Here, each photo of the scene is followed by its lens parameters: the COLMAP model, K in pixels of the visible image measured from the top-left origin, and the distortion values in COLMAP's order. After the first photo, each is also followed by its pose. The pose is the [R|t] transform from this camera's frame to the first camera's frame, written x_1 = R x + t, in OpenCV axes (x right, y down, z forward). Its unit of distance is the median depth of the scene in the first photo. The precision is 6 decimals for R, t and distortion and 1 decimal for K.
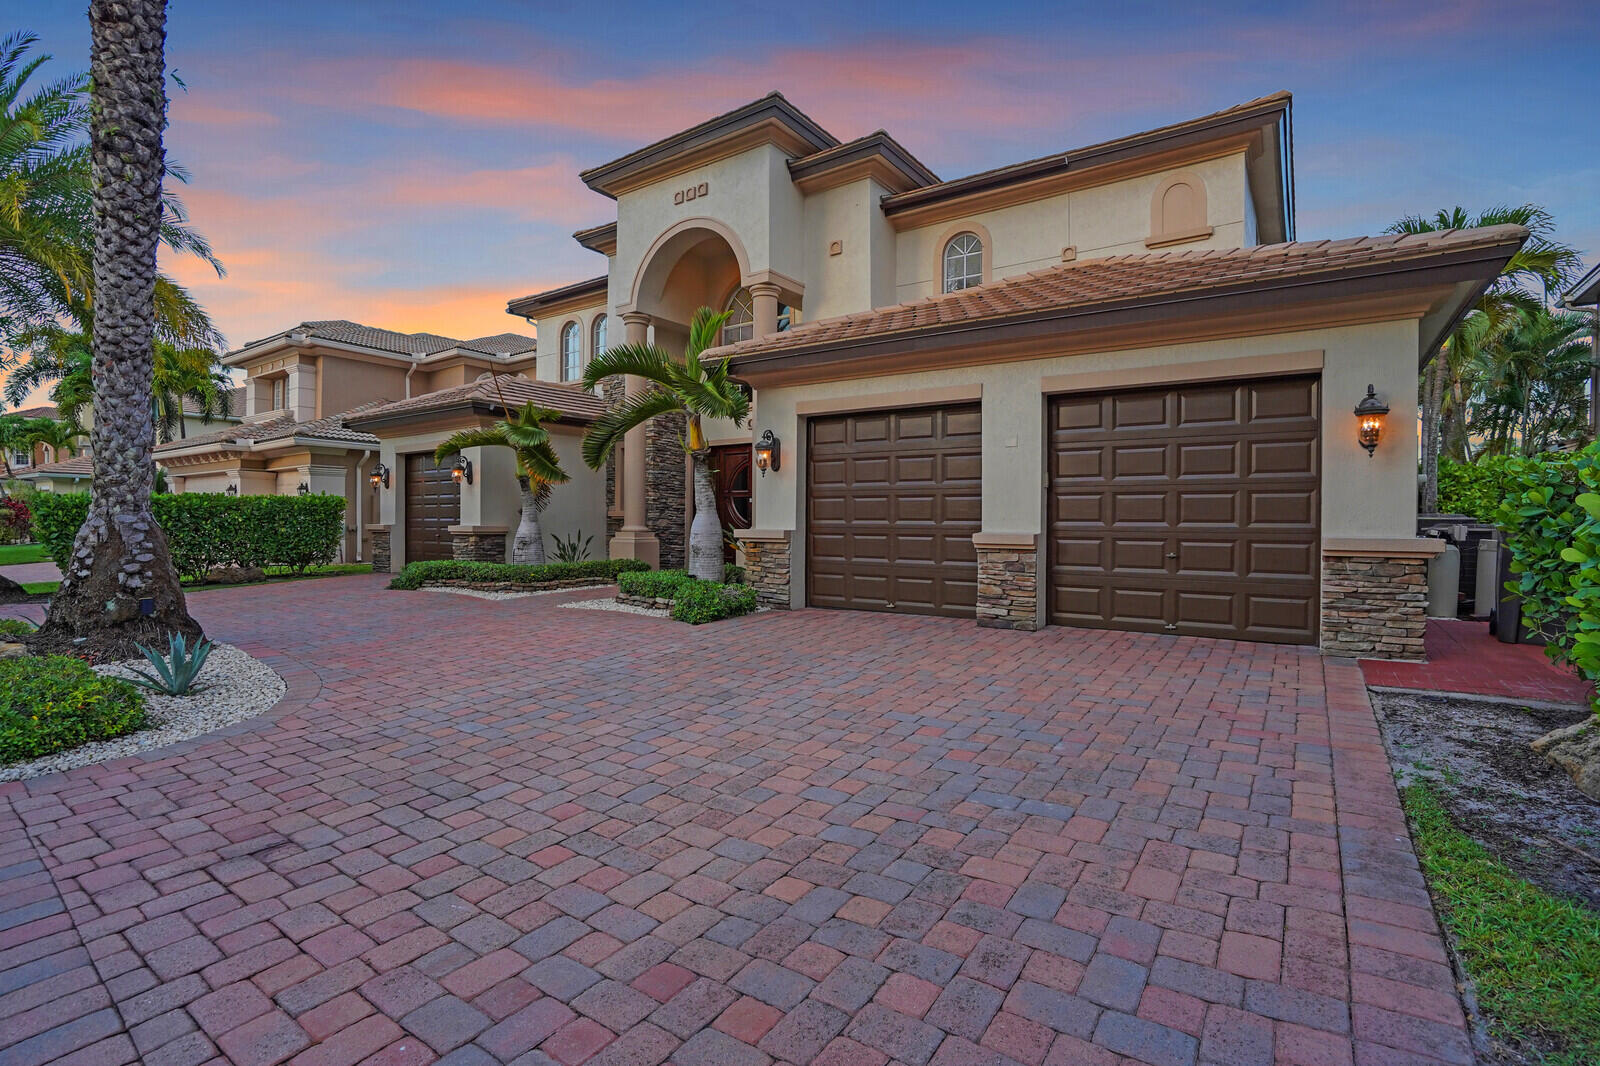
lens RADIAL K [[732.4, 0, 800.0], [0, 732.4, 533.0], [0, 0, 1]] dist [-0.034681, 0.000079]
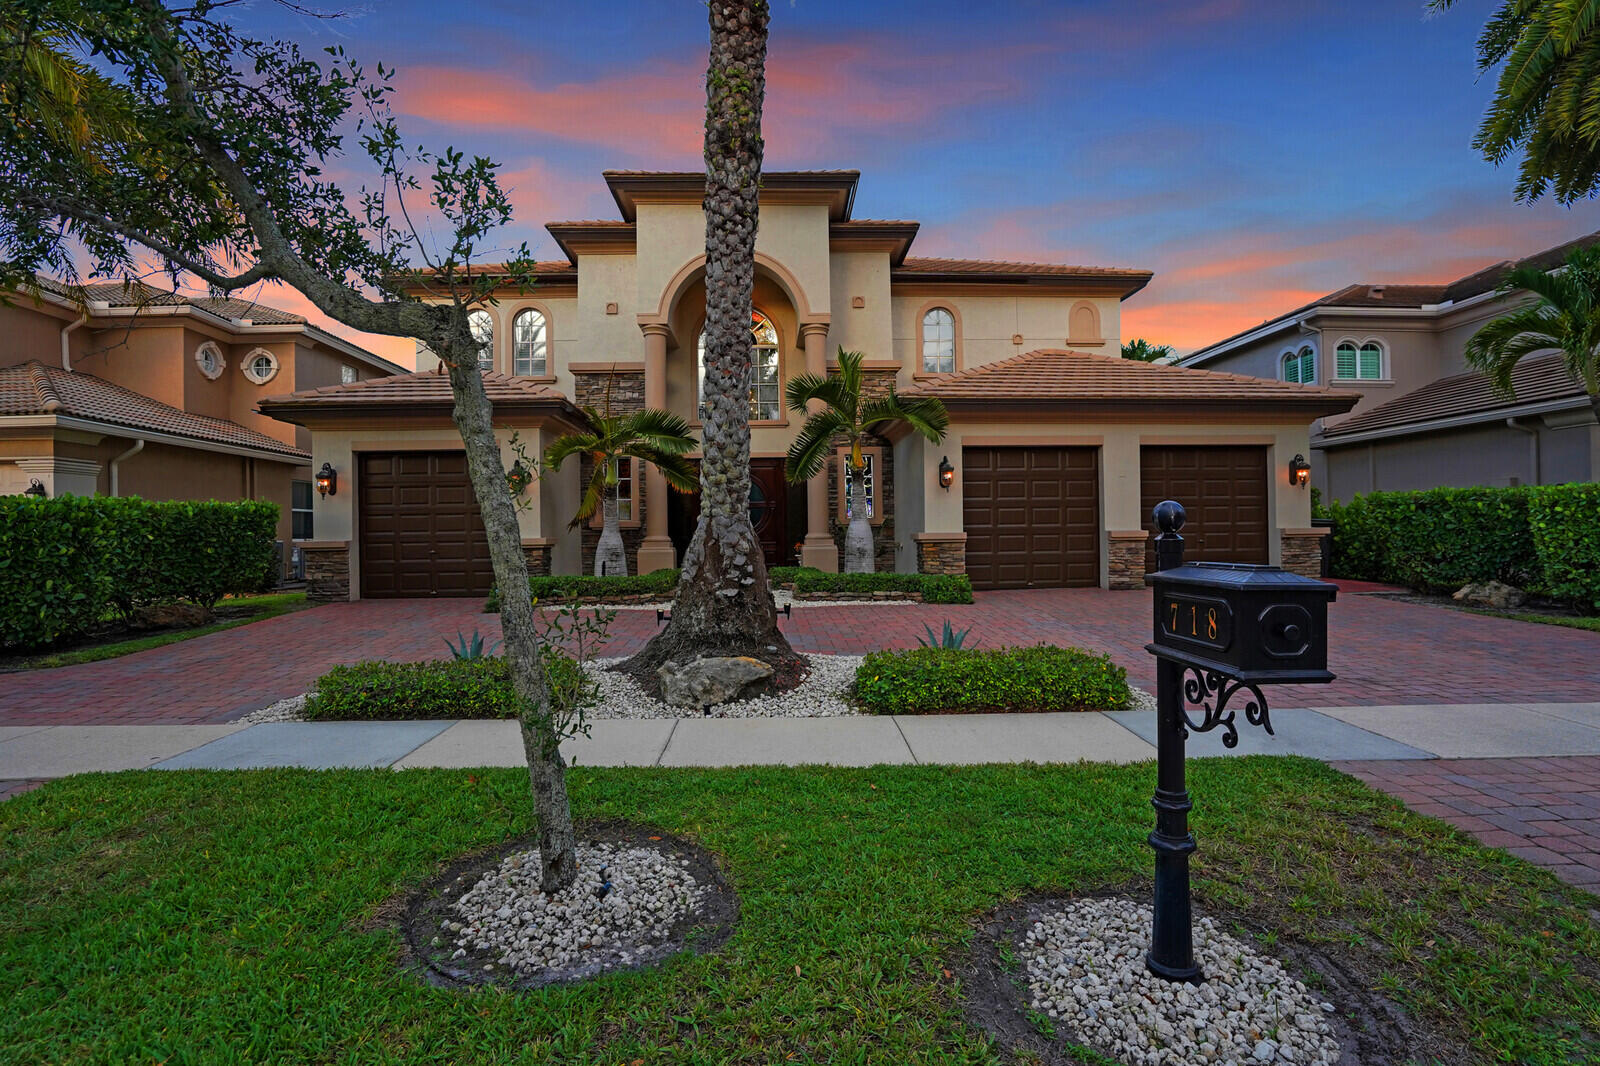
lens RADIAL K [[752.8, 0, 800.0], [0, 752.8, 533.0], [0, 0, 1]] dist [-0.065612, 0.028819]
pose [[0.803924, -0.015750, 0.594523, -0.989810], [0.026188, 0.999617, -0.008930, 0.001384], [-0.594155, 0.022748, 0.804029, 0.084829]]
